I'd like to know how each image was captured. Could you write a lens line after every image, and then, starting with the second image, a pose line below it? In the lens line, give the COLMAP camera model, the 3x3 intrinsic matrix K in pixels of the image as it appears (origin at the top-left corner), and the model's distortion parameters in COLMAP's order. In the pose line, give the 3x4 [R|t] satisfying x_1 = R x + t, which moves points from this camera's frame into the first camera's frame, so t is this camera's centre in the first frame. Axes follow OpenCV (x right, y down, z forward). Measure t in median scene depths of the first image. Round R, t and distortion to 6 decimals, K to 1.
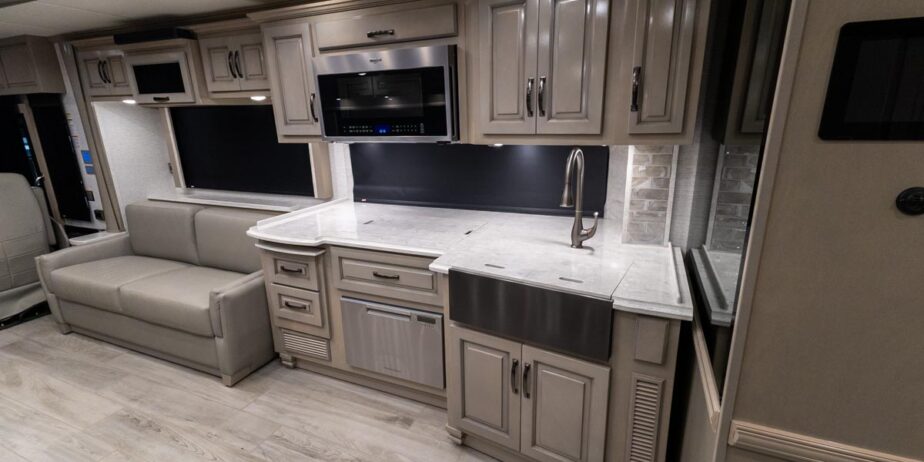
lens RADIAL K [[421.1, 0, 458.2], [0, 421.1, 229.6], [0, 0, 1]] dist [0.019141, -0.000038]
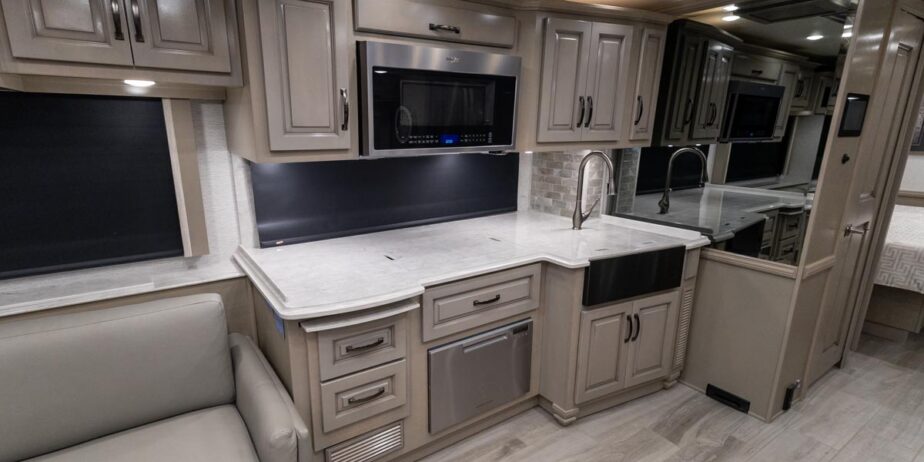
lens RADIAL K [[445.0, 0, 435.8], [0, 445.0, 241.6], [0, 0, 1]] dist [0.018537, -0.000083]
pose [[0.548579, -0.189933, 0.814240, -0.899953], [0.206521, 0.974462, 0.088167, -0.109644], [-0.810192, 0.119791, 0.573794, 0.480366]]
